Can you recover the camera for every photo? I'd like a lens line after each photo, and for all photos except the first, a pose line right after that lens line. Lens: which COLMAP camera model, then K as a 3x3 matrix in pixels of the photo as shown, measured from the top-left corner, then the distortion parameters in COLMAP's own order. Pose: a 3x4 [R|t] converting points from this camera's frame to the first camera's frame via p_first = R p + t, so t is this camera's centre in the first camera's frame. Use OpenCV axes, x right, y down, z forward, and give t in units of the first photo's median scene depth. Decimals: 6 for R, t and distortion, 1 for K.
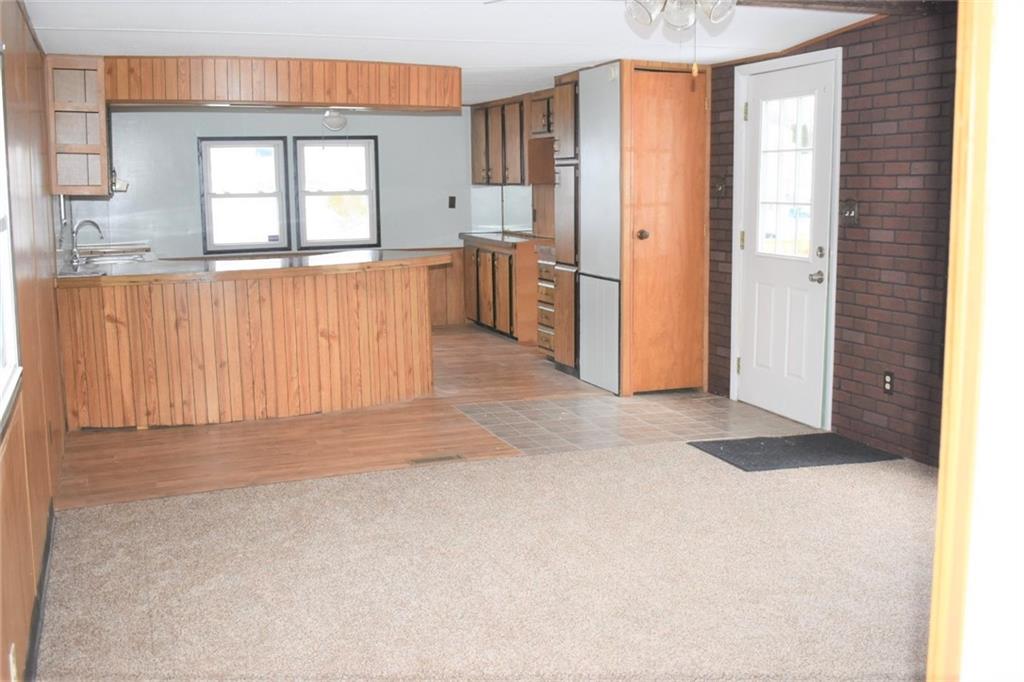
lens RADIAL K [[1115.6, 0, 508.6], [0, 1115.6, 343.5], [0, 0, 1]] dist [-0.060647, 0.000000]
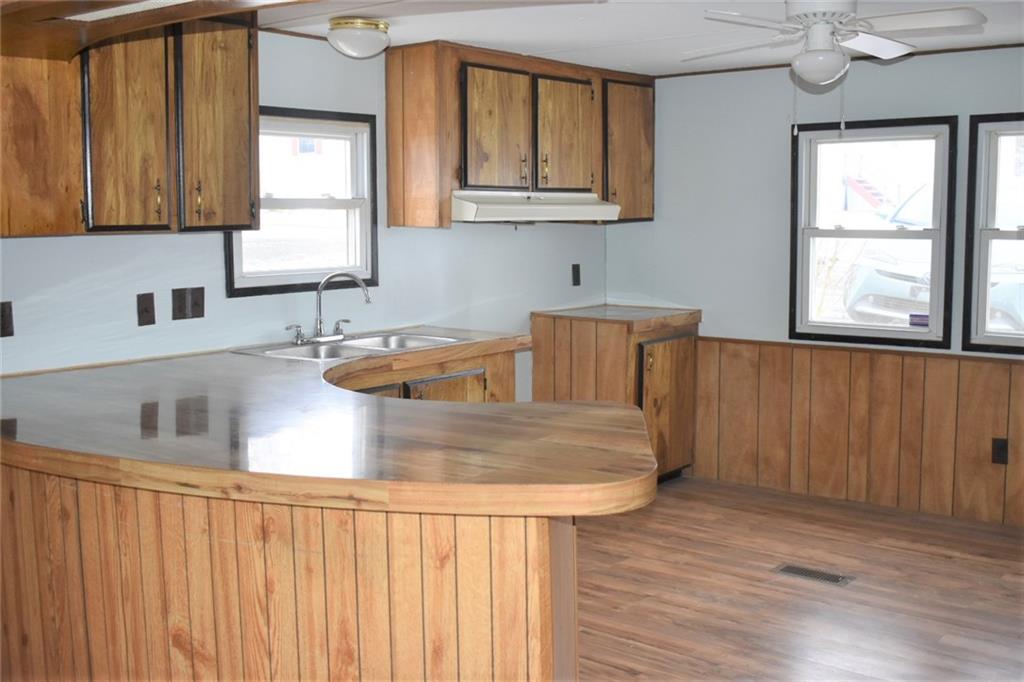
lens RADIAL K [[1115.6, 0, 507.9], [0, 1115.6, 339.8], [0, 0, 1]] dist [-0.060647, 0.000000]
pose [[0.523098, 0.111543, -0.844942, 0.114970], [-0.127383, 0.990495, 0.051897, -0.088392], [0.842699, 0.080484, 0.532335, 0.578263]]
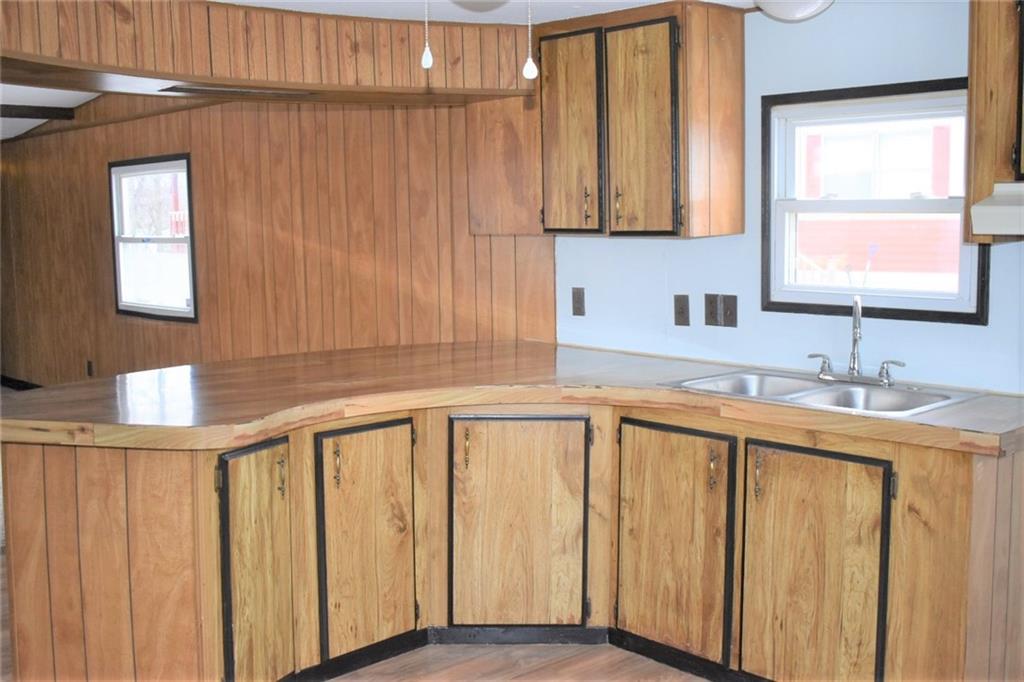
lens RADIAL K [[1115.6, 0, 509.6], [0, 1115.6, 340.9], [0, 0, 1]] dist [-0.060647, 0.000000]
pose [[-0.917645, 0.069222, -0.391326, 0.013086], [-0.033184, 0.967926, 0.249033, -0.123441], [0.396014, 0.241509, -0.885916, 0.824190]]
